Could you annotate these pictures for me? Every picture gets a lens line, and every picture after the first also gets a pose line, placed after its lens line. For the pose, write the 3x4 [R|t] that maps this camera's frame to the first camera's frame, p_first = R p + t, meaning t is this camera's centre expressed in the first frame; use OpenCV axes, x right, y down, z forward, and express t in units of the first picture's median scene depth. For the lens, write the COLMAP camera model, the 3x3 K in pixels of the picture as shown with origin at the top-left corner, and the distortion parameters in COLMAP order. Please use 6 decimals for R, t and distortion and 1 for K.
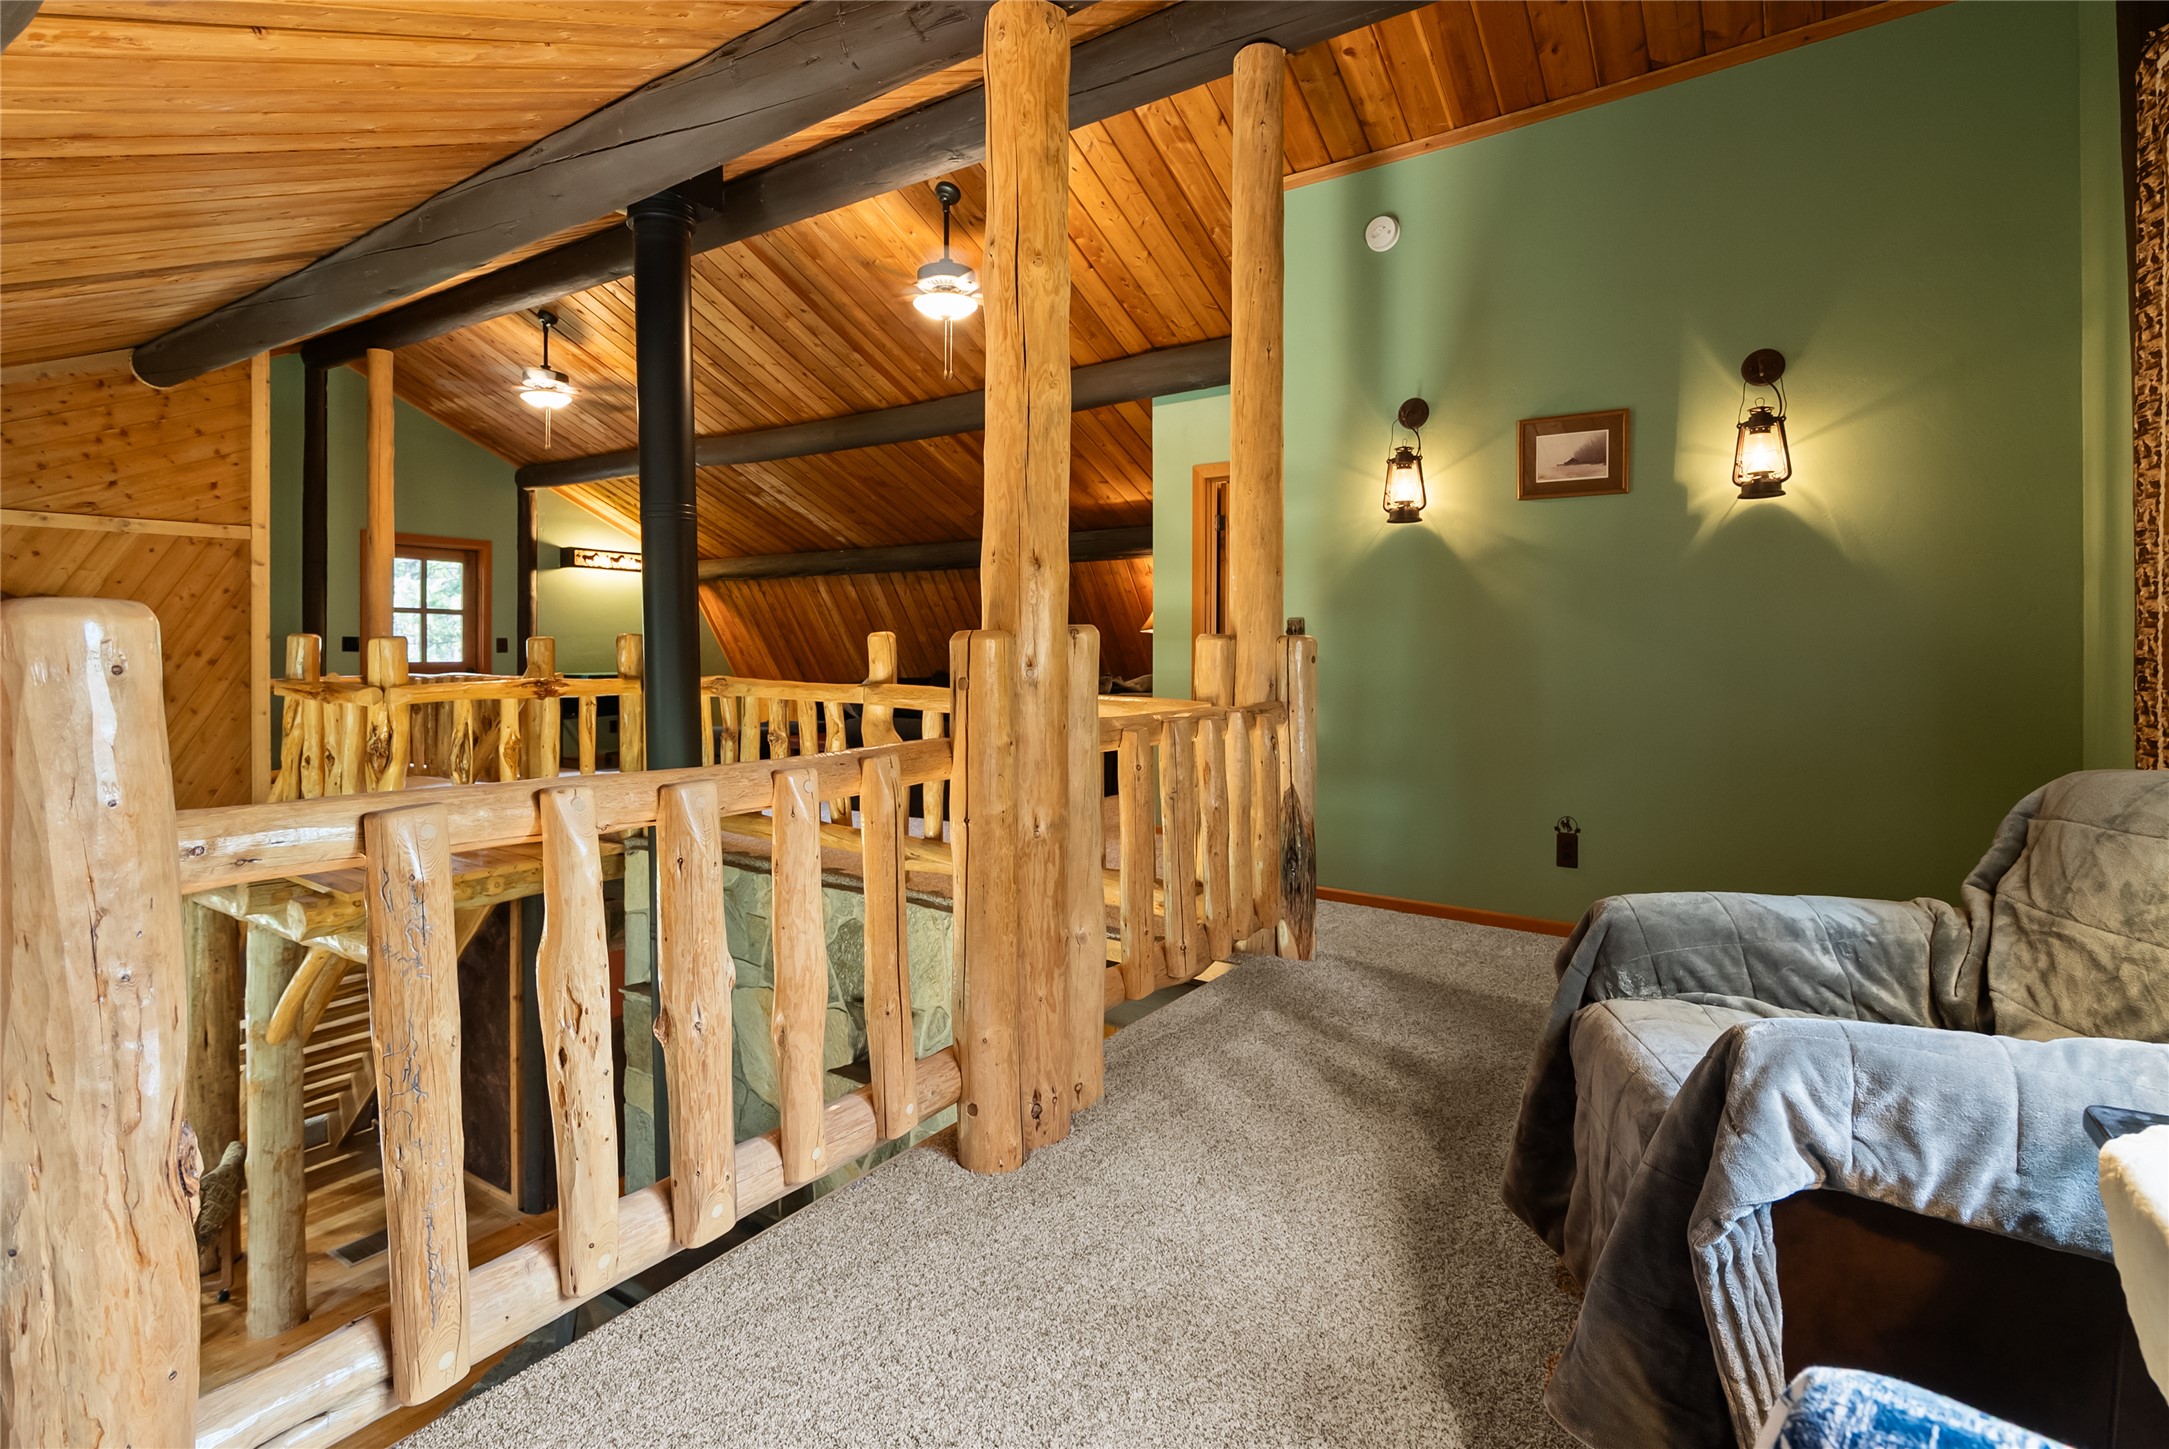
lens RADIAL K [[999.3, 0, 1094.1], [0, 999.3, 684.7], [0, 0, 1]] dist [-0.002296, -0.000159]
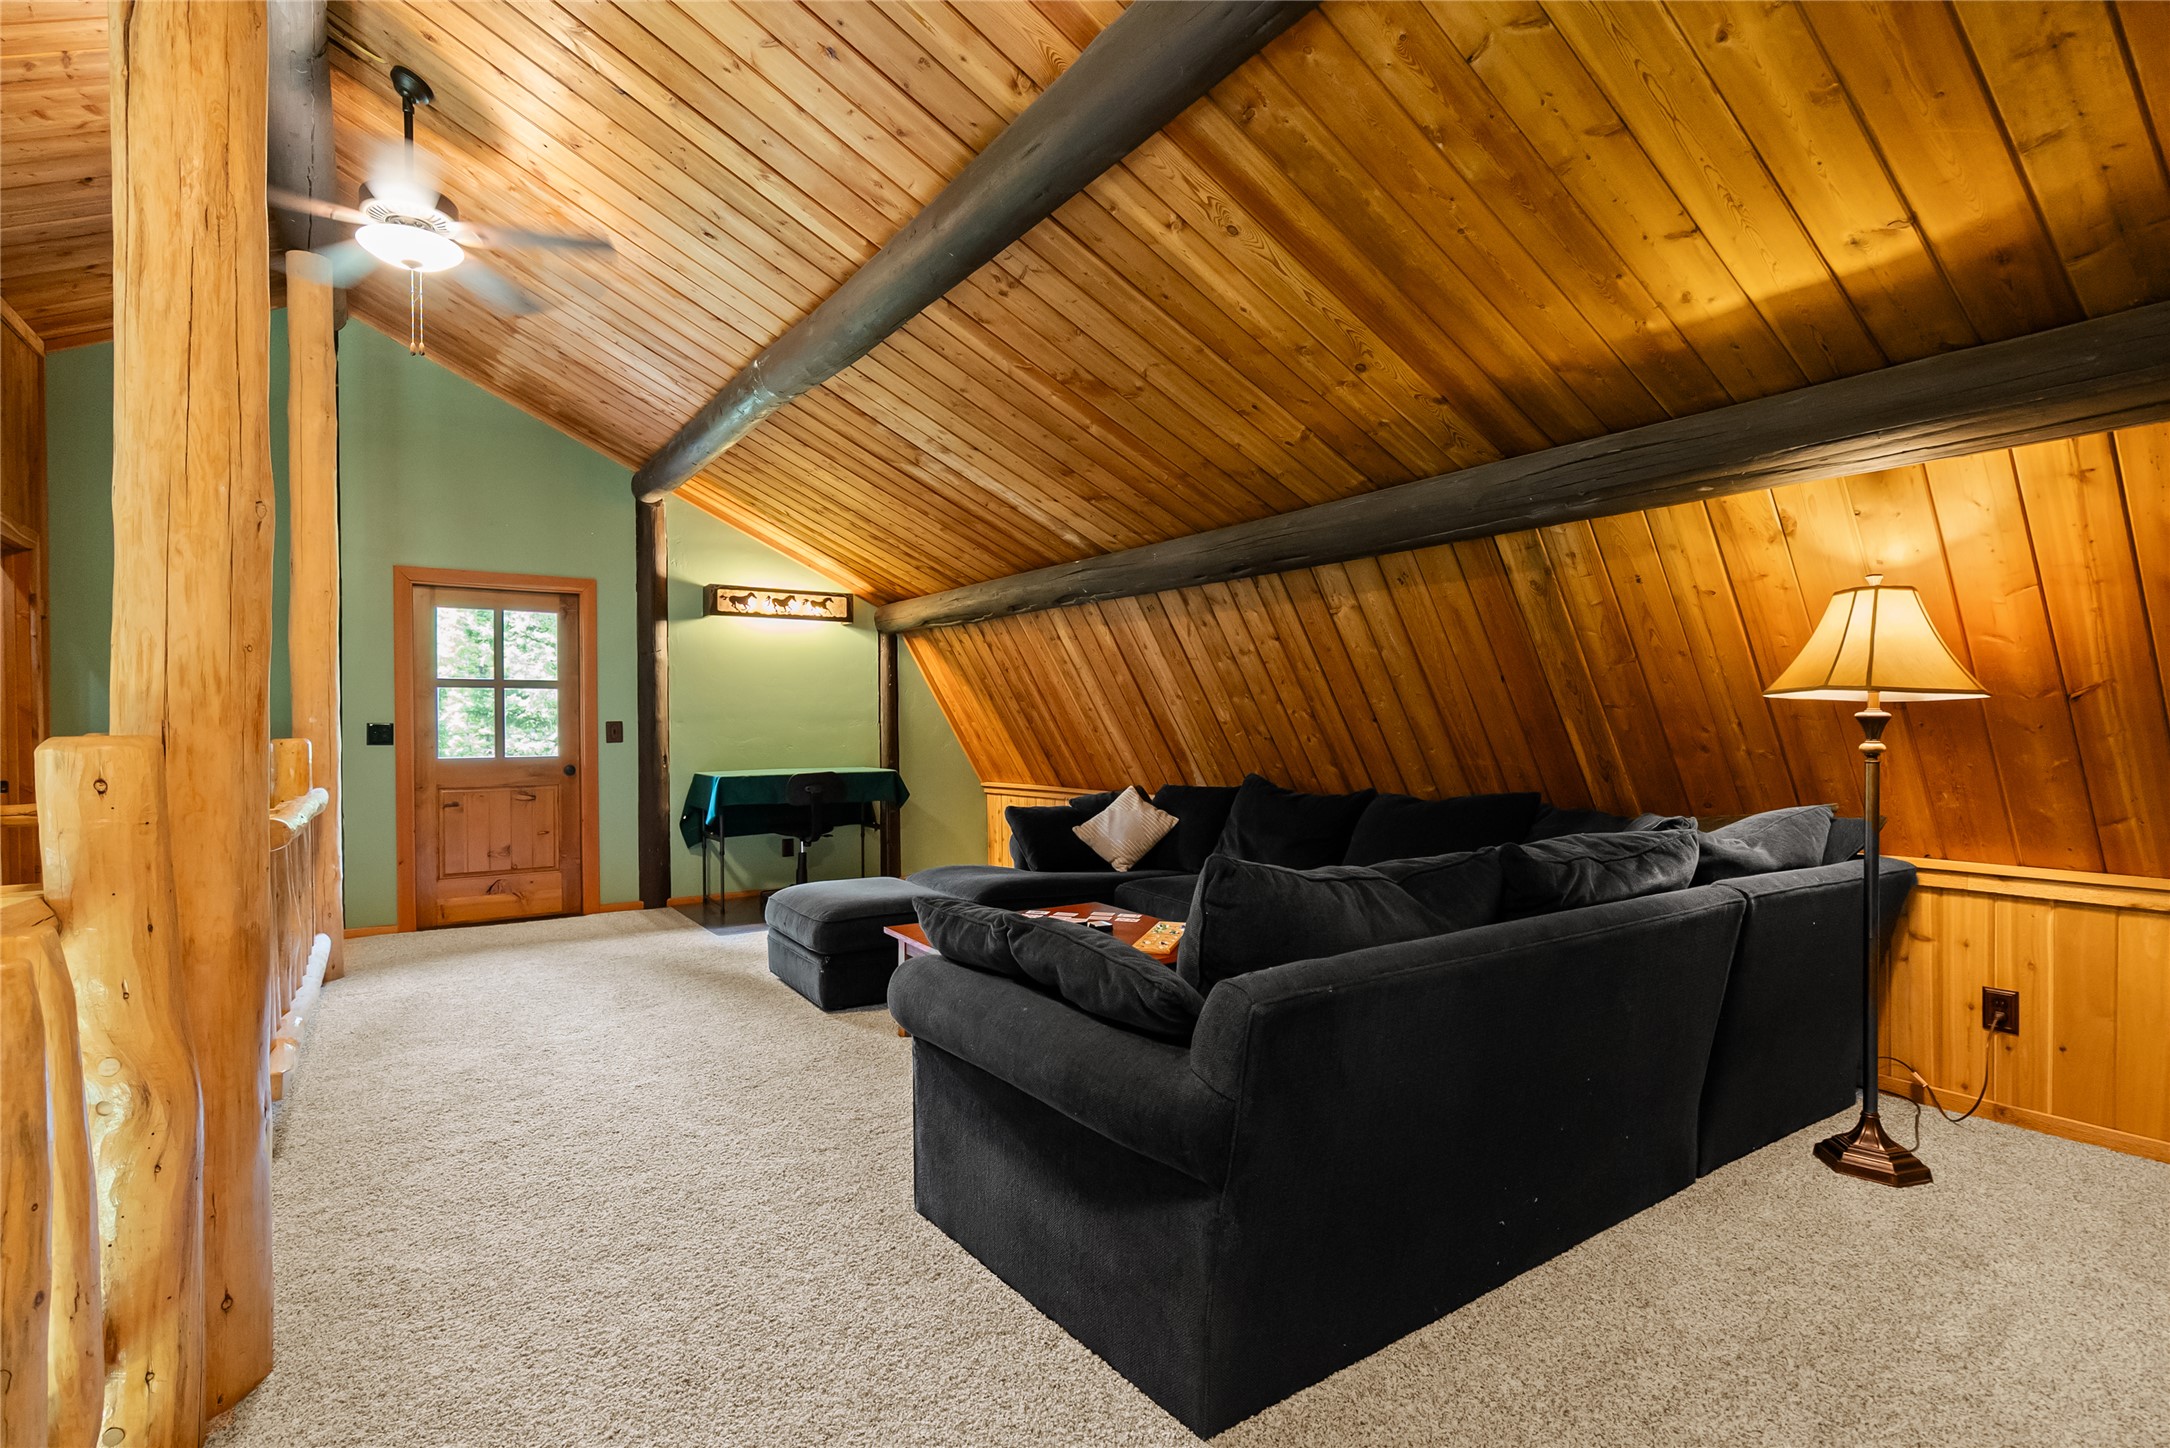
lens RADIAL K [[999.8, 0, 1094.6], [0, 999.8, 684.2], [0, 0, 1]] dist [-0.002296, -0.000159]
pose [[0.929867, -0.022225, -0.367223, -0.039741], [-0.002785, 0.997720, -0.067435, -0.027300], [0.367884, 0.063728, 0.927685, 0.489859]]
